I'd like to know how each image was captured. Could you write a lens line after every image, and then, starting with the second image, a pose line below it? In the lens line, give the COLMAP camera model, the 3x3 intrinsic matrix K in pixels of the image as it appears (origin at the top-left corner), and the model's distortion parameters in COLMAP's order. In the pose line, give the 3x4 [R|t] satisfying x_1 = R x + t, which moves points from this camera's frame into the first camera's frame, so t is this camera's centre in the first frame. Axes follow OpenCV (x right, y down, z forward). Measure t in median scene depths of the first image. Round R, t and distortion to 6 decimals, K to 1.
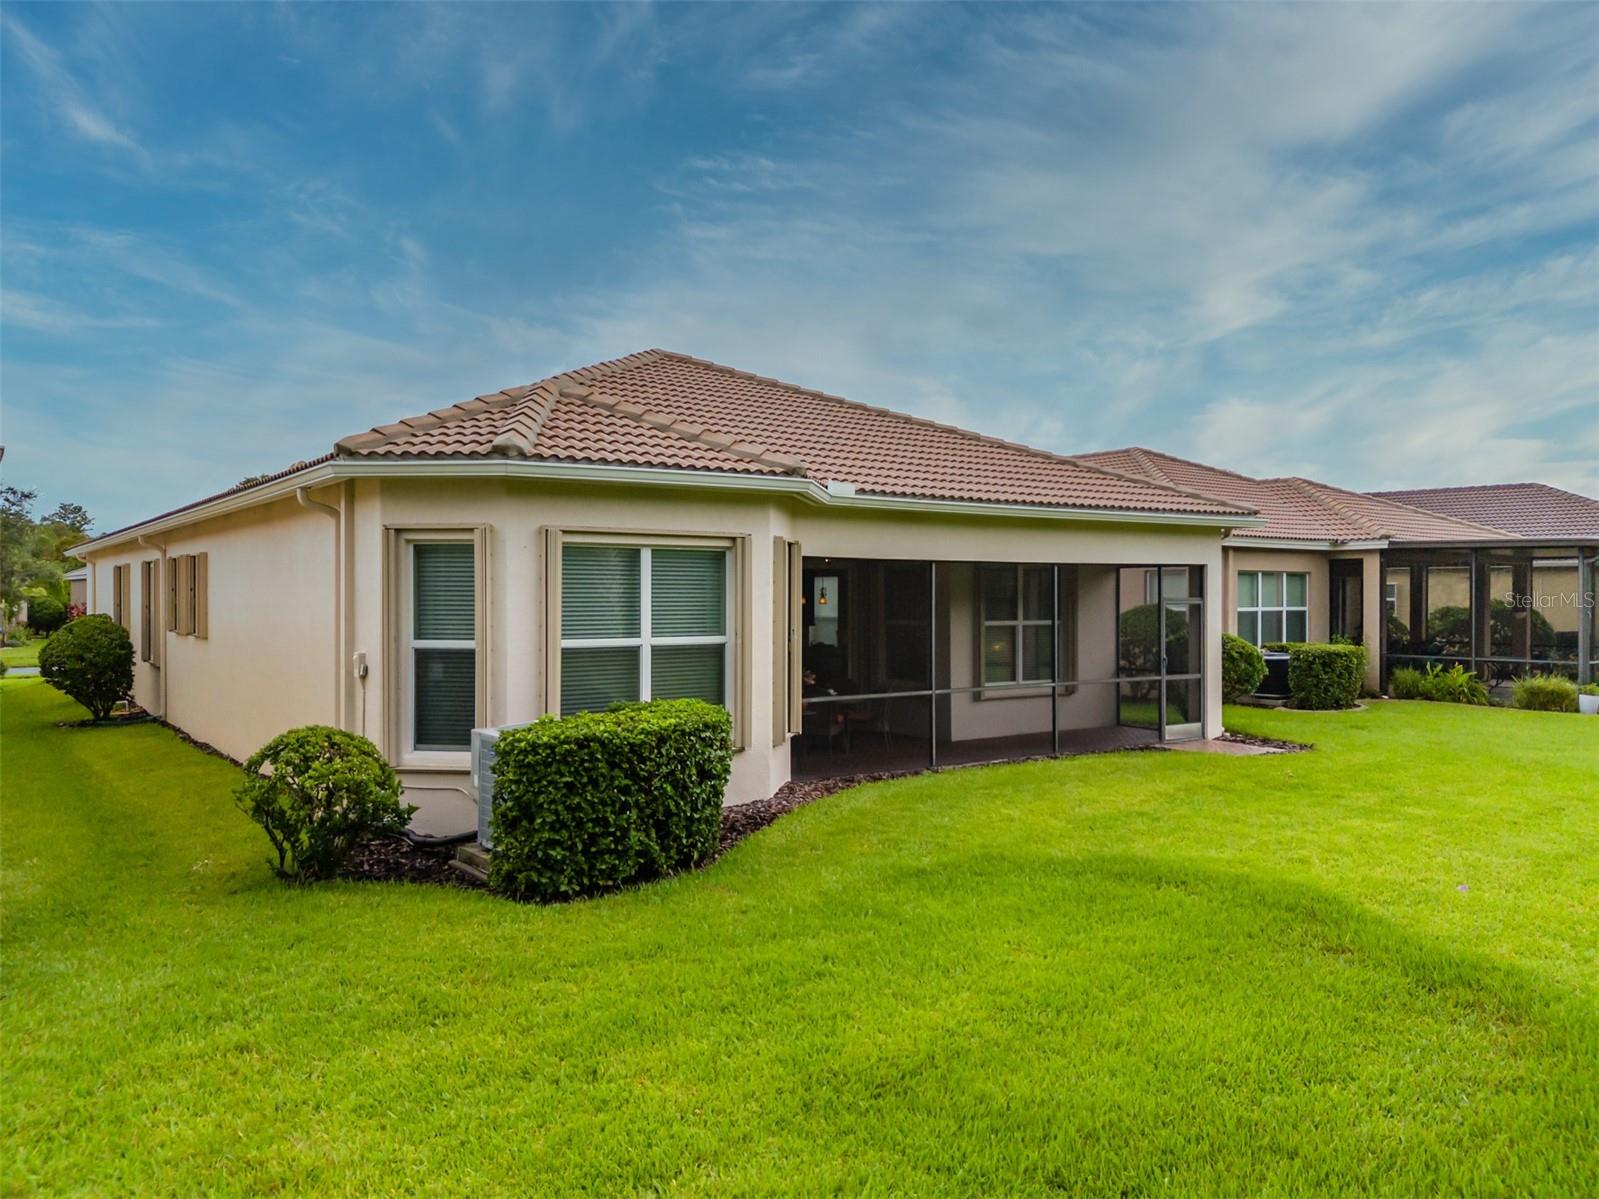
lens RADIAL K [[1161.8, 0, 801.8], [0, 1161.8, 598.2], [0, 0, 1]] dist [0.086303, -0.092350]
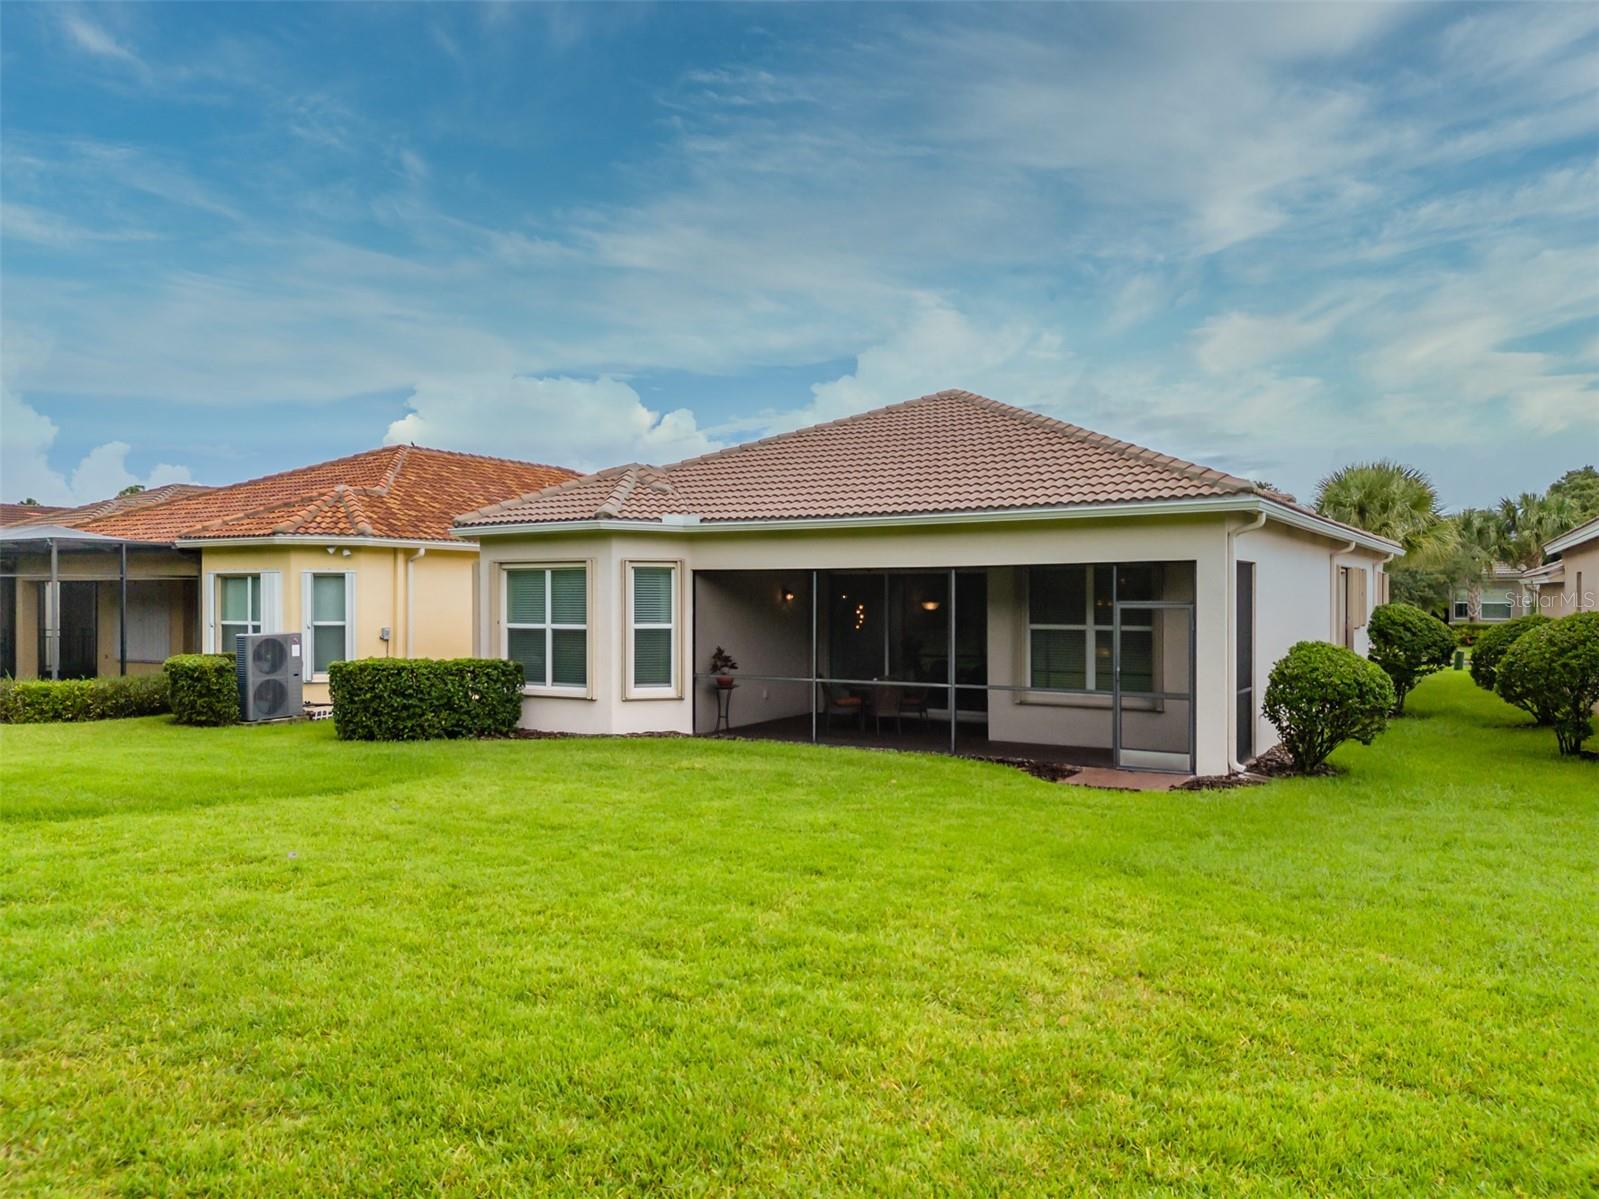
lens RADIAL K [[1161.8, 0, 801.8], [0, 1161.8, 598.2], [0, 0, 1]] dist [0.086303, -0.092350]
pose [[0.368030, 0.003283, -0.929808, 1.316374], [0.000782, 0.999992, 0.003840, -0.007669], [0.929814, -0.002140, 0.368024, 0.611780]]
